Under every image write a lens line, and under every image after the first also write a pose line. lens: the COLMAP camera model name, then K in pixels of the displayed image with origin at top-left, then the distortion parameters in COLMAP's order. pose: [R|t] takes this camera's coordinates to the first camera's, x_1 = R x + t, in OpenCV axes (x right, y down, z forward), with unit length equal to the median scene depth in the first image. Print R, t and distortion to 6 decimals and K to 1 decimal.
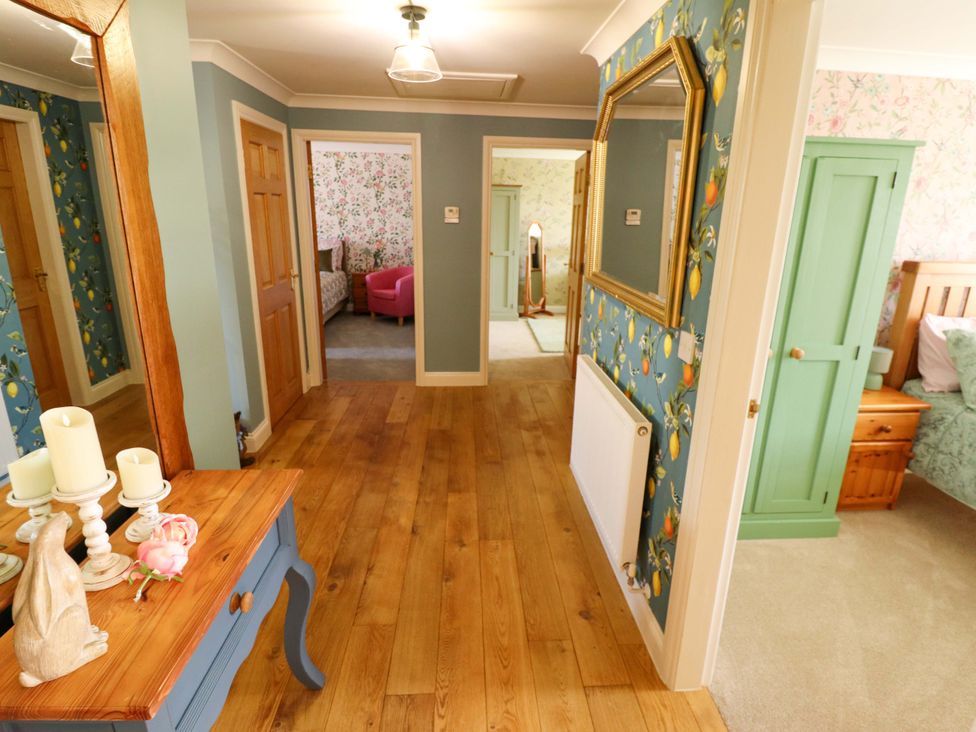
lens RADIAL K [[521.5, 0, 503.0], [0, 521.5, 360.1], [0, 0, 1]] dist [0.001734, -0.015154]
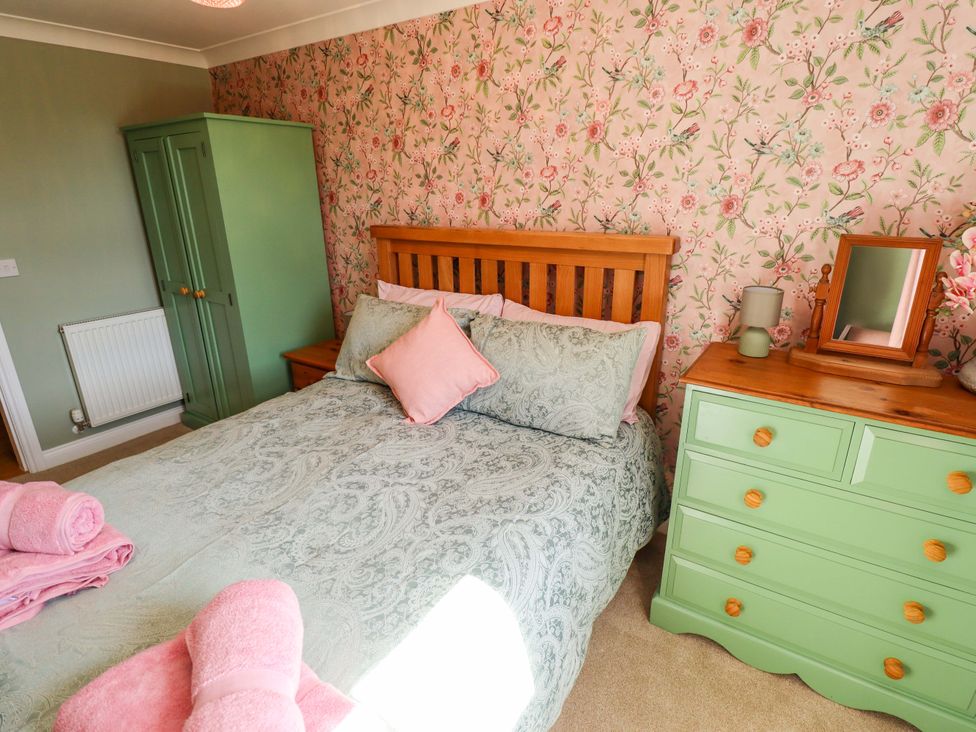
lens RADIAL K [[506.2, 0, 499.5], [0, 506.2, 365.3], [0, 0, 1]] dist [0.000568, -0.014757]
pose [[0.793655, 0.176353, -0.582247, 1.648201], [-0.153148, 0.984157, 0.089330, -0.053577], [0.588777, 0.018273, 0.808089, 0.387697]]
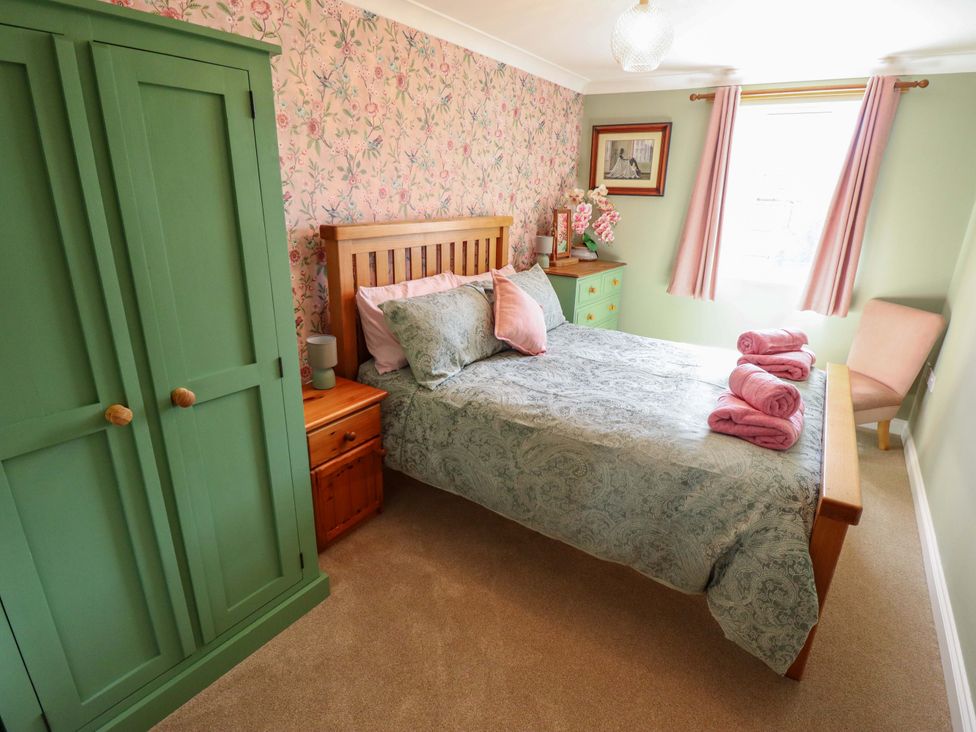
lens RADIAL K [[510.3, 0, 501.0], [0, 510.3, 361.3], [0, 0, 1]] dist [0.016143, -0.024361]
pose [[0.612035, -0.254738, 0.748680, 0.309610], [0.199059, 0.965843, 0.165900, -0.066566], [-0.765368, 0.047495, 0.641838, 0.296836]]
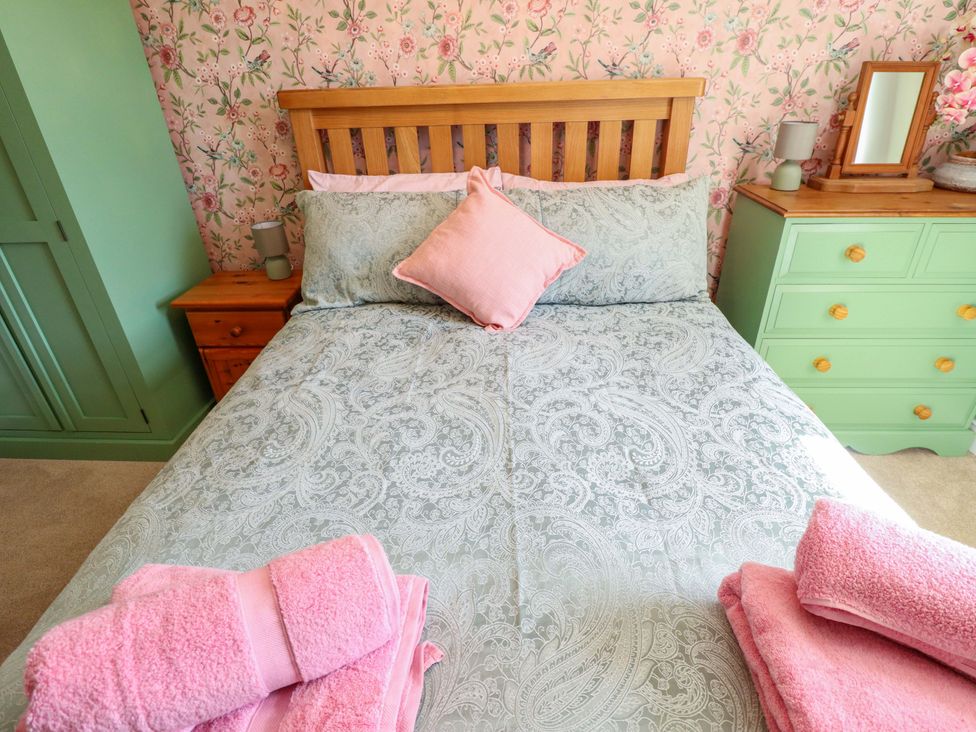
lens RADIAL K [[507.5, 0, 507.0], [0, 507.5, 363.6], [0, 0, 1]] dist [-0.001276, -0.012957]
pose [[0.991445, 0.019637, -0.129038, 1.232803], [0.009946, 0.974376, 0.224706, 0.015714], [0.130144, -0.224068, 0.965845, 0.322673]]
